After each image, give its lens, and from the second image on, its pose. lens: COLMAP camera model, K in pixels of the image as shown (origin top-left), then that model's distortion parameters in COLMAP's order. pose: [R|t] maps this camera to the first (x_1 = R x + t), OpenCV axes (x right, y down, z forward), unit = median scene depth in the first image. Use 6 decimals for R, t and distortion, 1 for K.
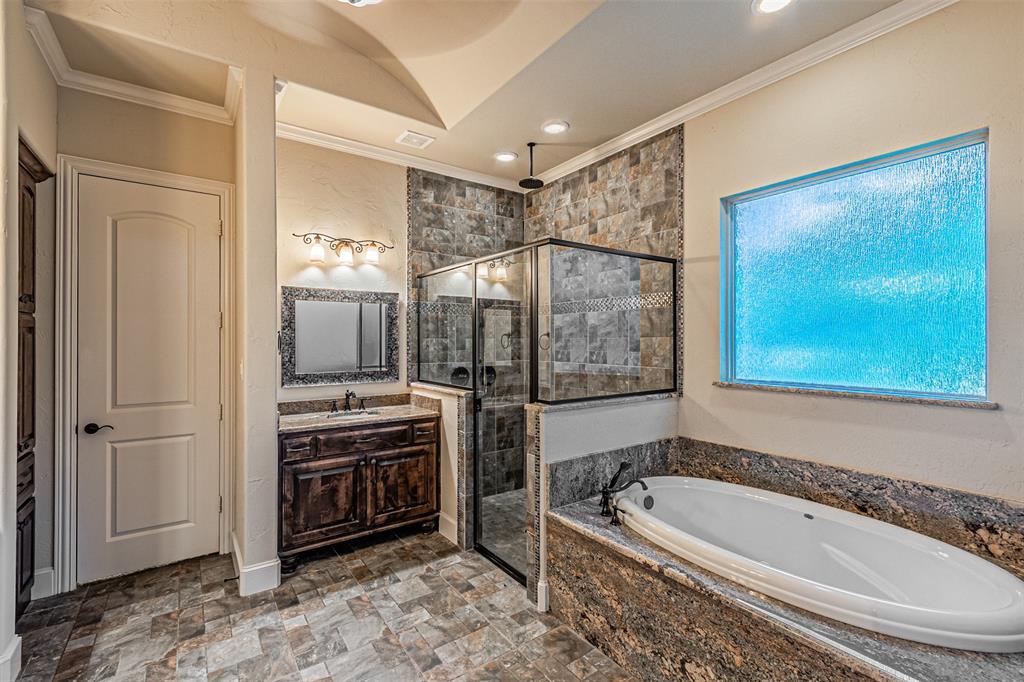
lens RADIAL K [[442.2, 0, 507.0], [0, 442.2, 343.0], [0, 0, 1]] dist [0.006696, -0.002650]
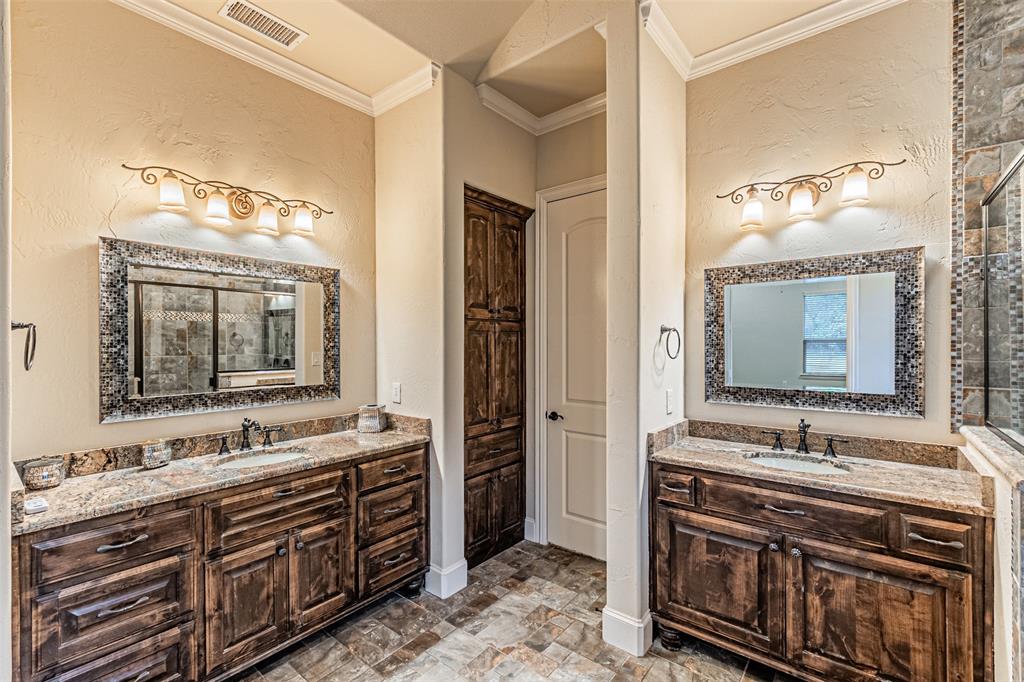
lens RADIAL K [[442.2, 0, 513.7], [0, 442.2, 347.3], [0, 0, 1]] dist [0.006696, -0.002650]
pose [[0.274943, 0.008580, -0.961422, 0.144907], [-0.001141, 0.999962, 0.008597, 0.000045], [0.961460, -0.001267, 0.274942, 0.499017]]
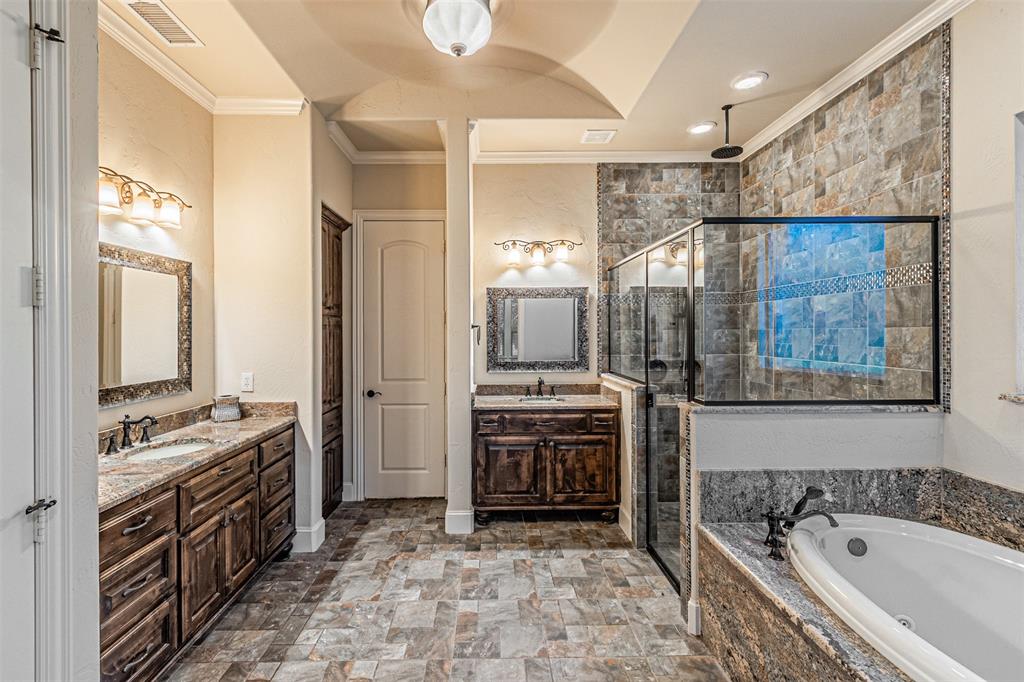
lens RADIAL K [[442.2, 0, 498.6], [0, 442.2, 335.6], [0, 0, 1]] dist [0.006696, -0.002650]
pose [[0.826628, 0.001444, -0.562747, 0.205061], [0.001789, 0.999985, 0.005195, -0.005021], [0.562746, -0.005301, 0.826613, 0.026283]]
